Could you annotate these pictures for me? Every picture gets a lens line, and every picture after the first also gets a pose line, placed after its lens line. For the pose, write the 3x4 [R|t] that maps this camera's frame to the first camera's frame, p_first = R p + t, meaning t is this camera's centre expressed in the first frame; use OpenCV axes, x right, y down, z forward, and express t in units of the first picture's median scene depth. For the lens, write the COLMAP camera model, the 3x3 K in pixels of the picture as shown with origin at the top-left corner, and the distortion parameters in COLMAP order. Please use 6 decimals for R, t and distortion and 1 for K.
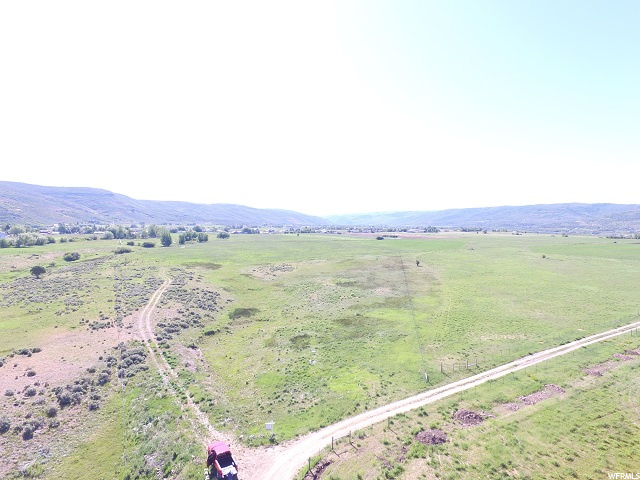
lens RADIAL K [[369.8, 0, 318.8], [0, 369.8, 239.4], [0, 0, 1]] dist [-0.004026, 0.009023]
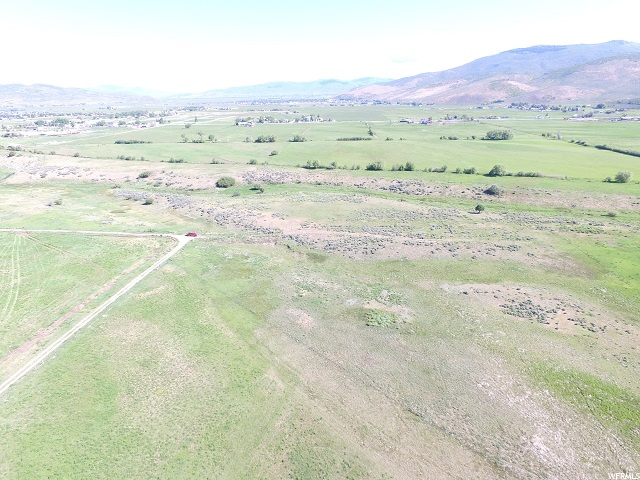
lens RADIAL K [[369.8, 0, 321.2], [0, 369.8, 236.6], [0, 0, 1]] dist [-0.004026, 0.009023]
pose [[-0.554651, 0.307857, -0.773037, 0.047446], [0.006351, 0.930578, 0.366040, -0.021719], [0.832059, 0.198115, -0.518101, 0.090174]]
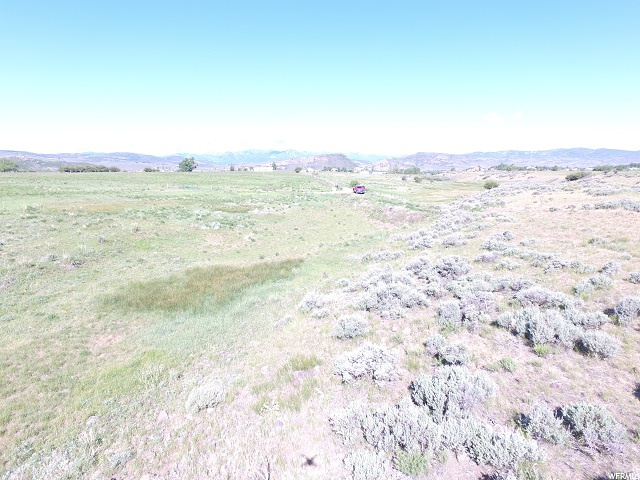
lens RADIAL K [[369.8, 0, 321.2], [0, 369.8, 237.1], [0, 0, 1]] dist [-0.004026, 0.009023]
pose [[-0.926001, -0.064883, 0.371905, -0.016444], [0.008617, 0.981231, 0.192643, 0.007520], [-0.377424, 0.181593, -0.908061, 0.058298]]
